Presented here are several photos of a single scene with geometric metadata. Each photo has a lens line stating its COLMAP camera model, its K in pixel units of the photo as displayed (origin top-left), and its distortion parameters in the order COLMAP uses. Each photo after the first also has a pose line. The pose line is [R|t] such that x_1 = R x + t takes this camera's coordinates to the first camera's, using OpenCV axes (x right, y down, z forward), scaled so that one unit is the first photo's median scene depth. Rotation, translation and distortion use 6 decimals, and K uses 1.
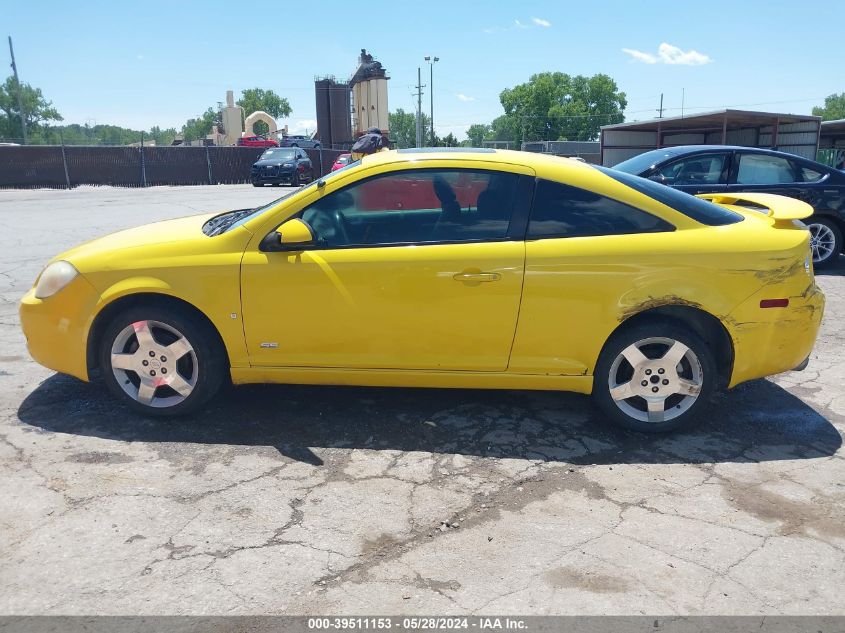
lens RADIAL K [[646.5, 0, 422.5], [0, 646.5, 316.5], [0, 0, 1]] dist [0.043903, -0.067645]
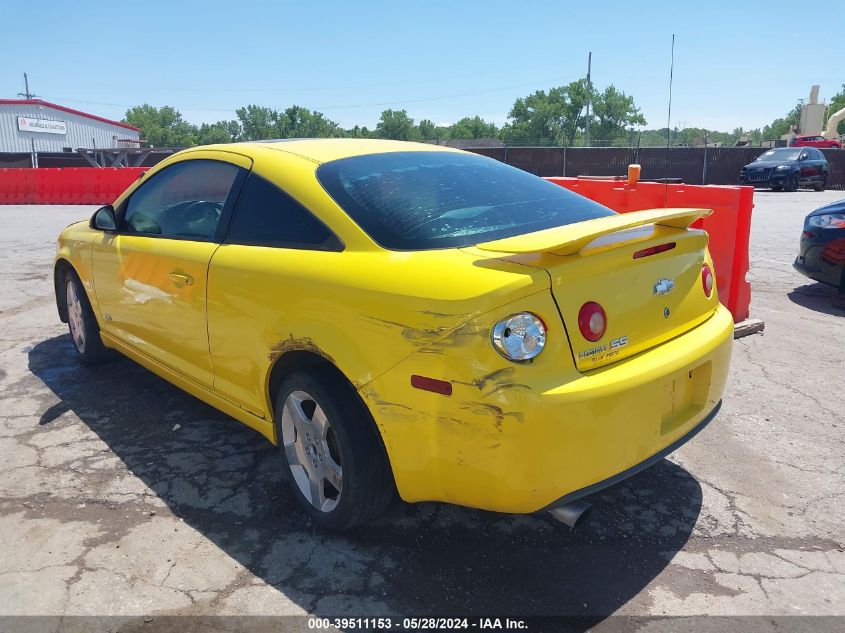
lens RADIAL K [[646.5, 0, 422.5], [0, 646.5, 316.5], [0, 0, 1]] dist [0.043903, -0.067645]
pose [[0.709336, 0.161715, -0.686069, 0.999134], [-0.164595, 0.984419, 0.061863, -0.127016], [0.685384, 0.069042, 0.724901, 0.588143]]
